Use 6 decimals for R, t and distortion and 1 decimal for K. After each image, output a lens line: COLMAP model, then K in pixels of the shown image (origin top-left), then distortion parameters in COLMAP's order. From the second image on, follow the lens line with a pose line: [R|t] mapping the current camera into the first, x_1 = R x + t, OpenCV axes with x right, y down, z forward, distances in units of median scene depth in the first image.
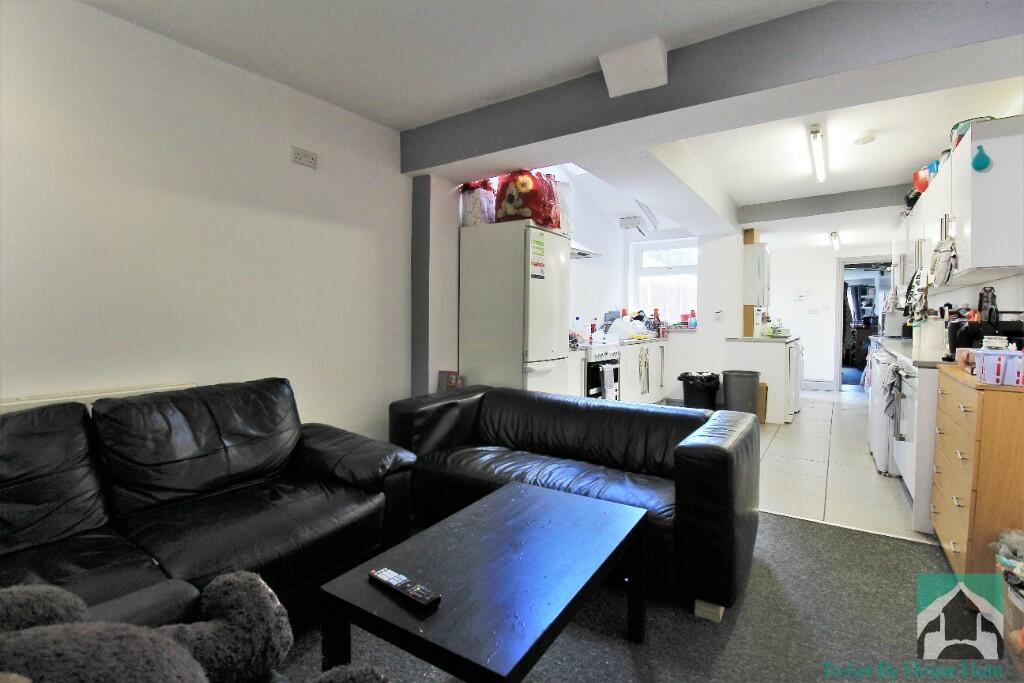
lens RADIAL K [[493.0, 0, 511.5], [0, 493.0, 323.0], [0, 0, 1]] dist [0.001522, 0.000109]
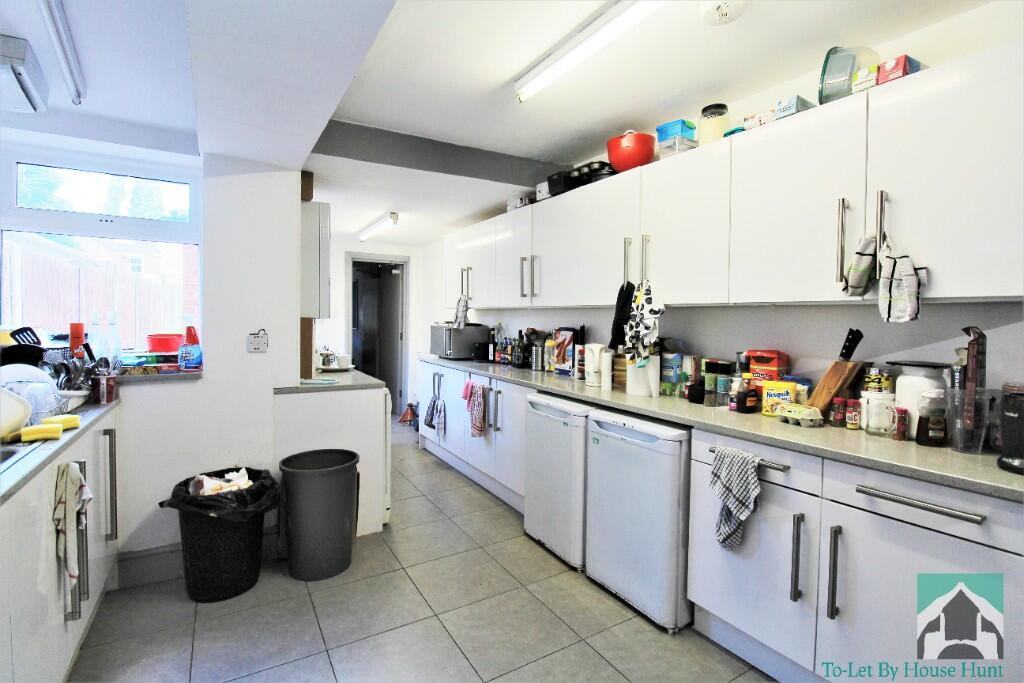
lens RADIAL K [[479.9, 0, 511.1], [0, 479.9, 335.5], [0, 0, 1]] dist [-0.001145, -0.000139]
pose [[0.427120, -0.022520, 0.903914, 0.112791], [-0.013961, 0.999406, 0.031496, -0.035998], [-0.904087, -0.026072, 0.426552, 0.576863]]
